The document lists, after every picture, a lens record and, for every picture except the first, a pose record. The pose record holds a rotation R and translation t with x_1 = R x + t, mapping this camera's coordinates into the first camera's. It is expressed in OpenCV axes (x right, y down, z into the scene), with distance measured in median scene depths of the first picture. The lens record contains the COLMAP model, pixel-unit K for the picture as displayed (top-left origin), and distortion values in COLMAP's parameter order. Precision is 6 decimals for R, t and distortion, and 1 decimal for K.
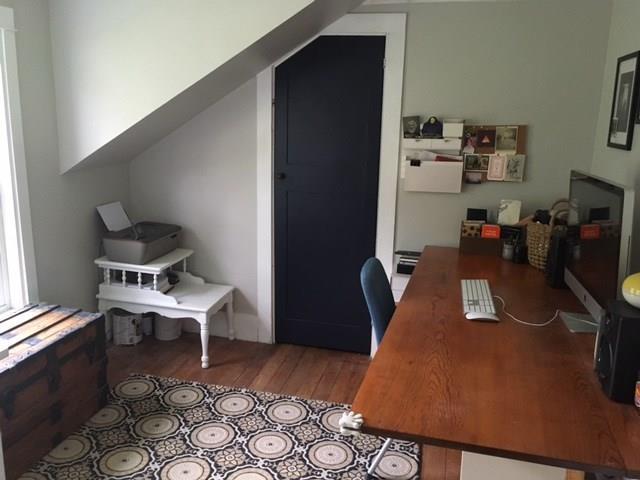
lens RADIAL K [[538.2, 0, 320.0], [0, 538.2, 240.0], [0, 0, 1]] dist [0.002430, -0.002318]
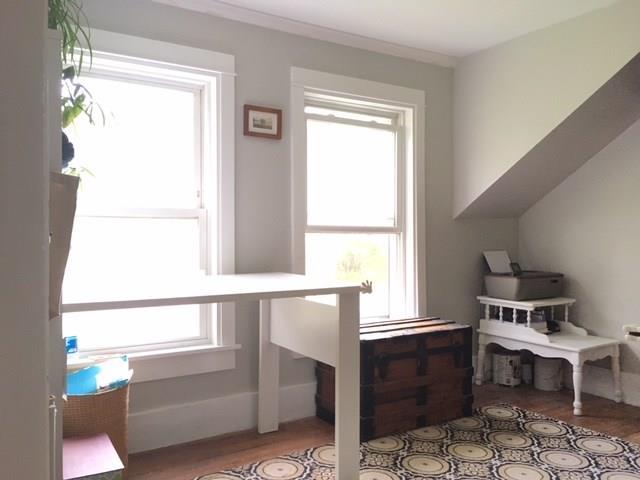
lens RADIAL K [[524.8, 0, 320.0], [0, 524.8, 240.0], [0, 0, 1]] dist [0.091646, -0.114484]
pose [[0.711976, -0.032163, -0.701466, 0.132258], [-0.131042, 0.975316, -0.177726, 0.163878], [0.689868, 0.218458, 0.690187, -0.024483]]
